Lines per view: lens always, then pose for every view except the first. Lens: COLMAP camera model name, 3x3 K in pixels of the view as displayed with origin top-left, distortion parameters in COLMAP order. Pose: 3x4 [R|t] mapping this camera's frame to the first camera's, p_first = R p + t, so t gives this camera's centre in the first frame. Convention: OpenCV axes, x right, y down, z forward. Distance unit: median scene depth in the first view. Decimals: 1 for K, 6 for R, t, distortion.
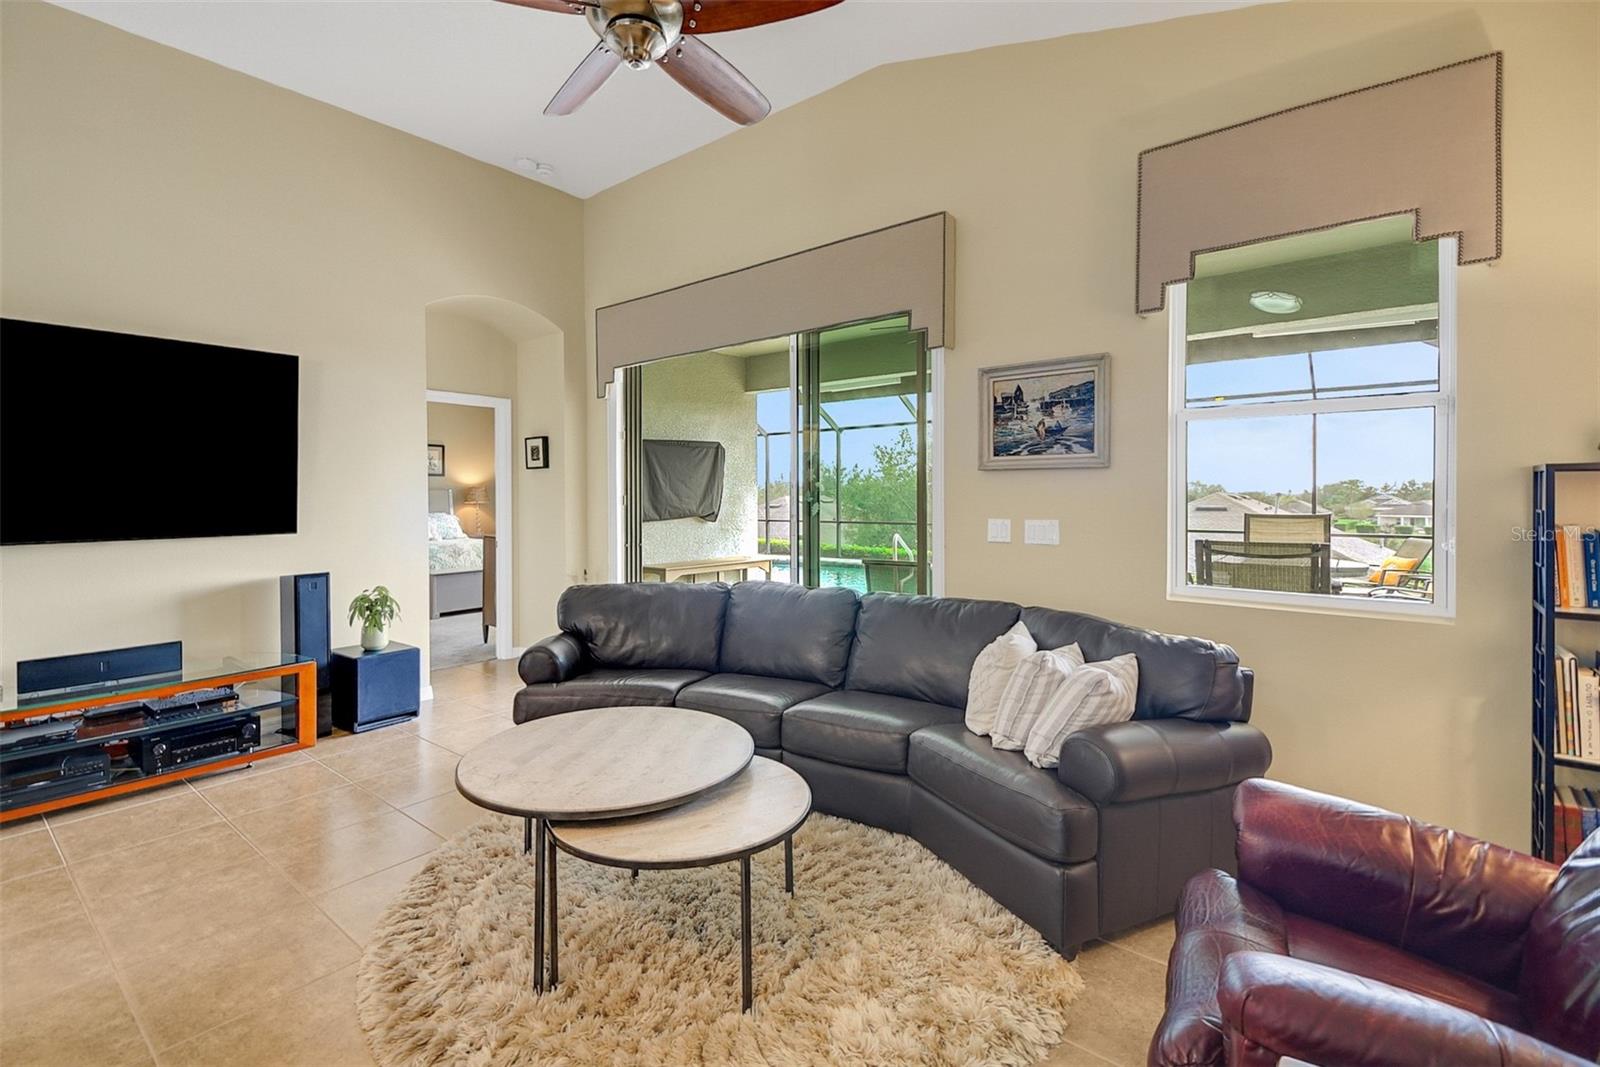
lens RADIAL K [[722.6, 0, 763.0], [0, 722.6, 506.8], [0, 0, 1]] dist [0.033752, -0.017850]
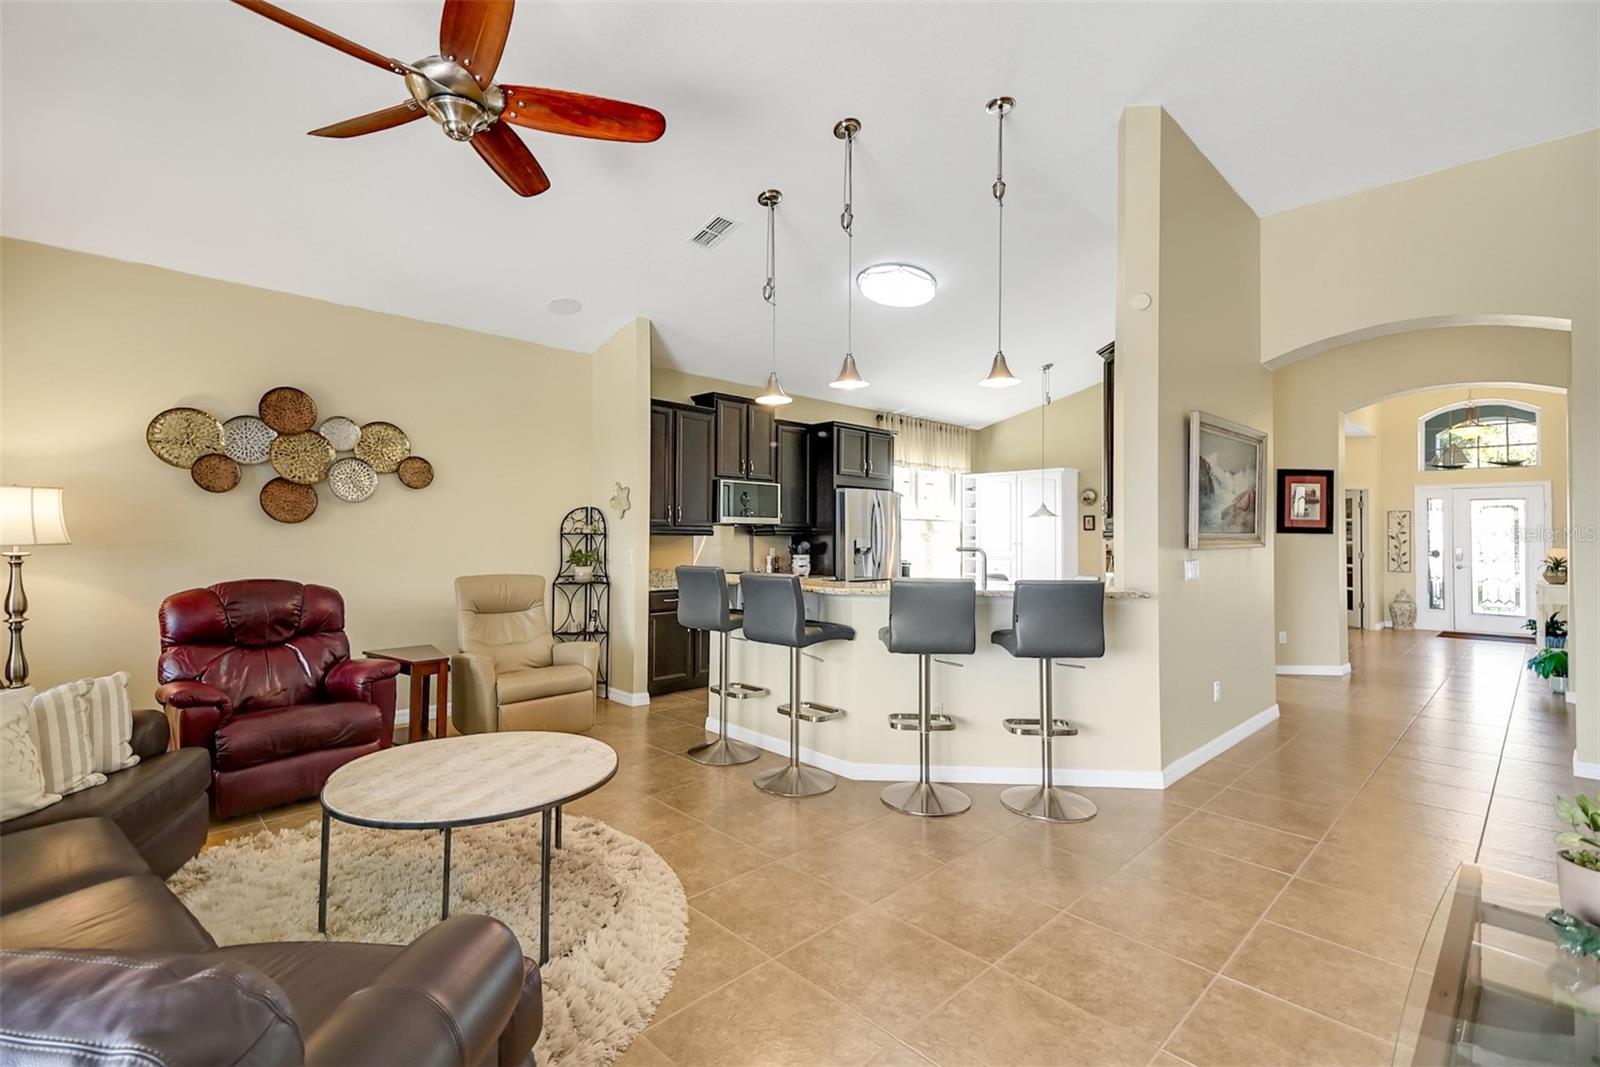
lens RADIAL K [[729.6, 0, 800.0], [0, 729.6, 533.5], [0, 0, 1]] dist [0.004606, -0.016529]
pose [[-0.997065, 0.001983, 0.076534, -0.522762], [0.002754, 0.999947, 0.009962, -0.016800], [-0.076511, 0.010144, -0.997017, 1.397409]]
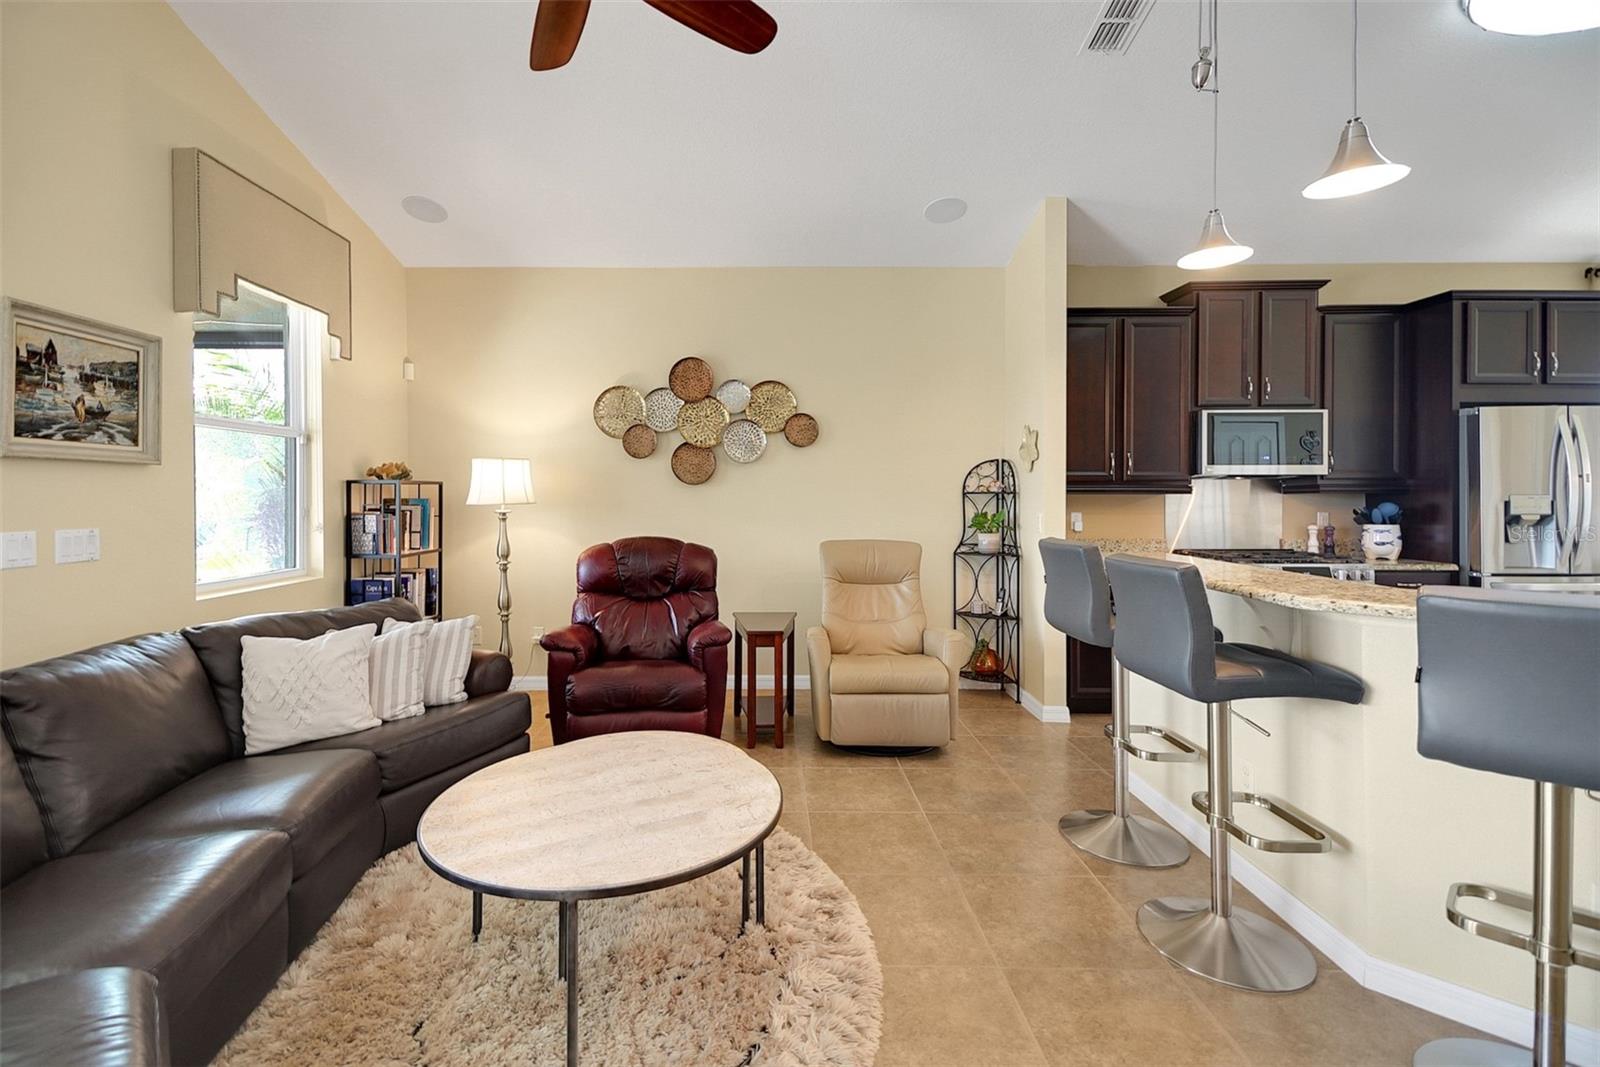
lens RADIAL K [[722.6, 0, 763.0], [0, 722.6, 506.8], [0, 0, 1]] dist [0.033752, -0.017850]
pose [[-0.638605, -0.005491, 0.769515, -0.659716], [0.016076, 0.999661, 0.020474, -0.008896], [-0.769367, 0.025446, -0.638301, 0.953208]]
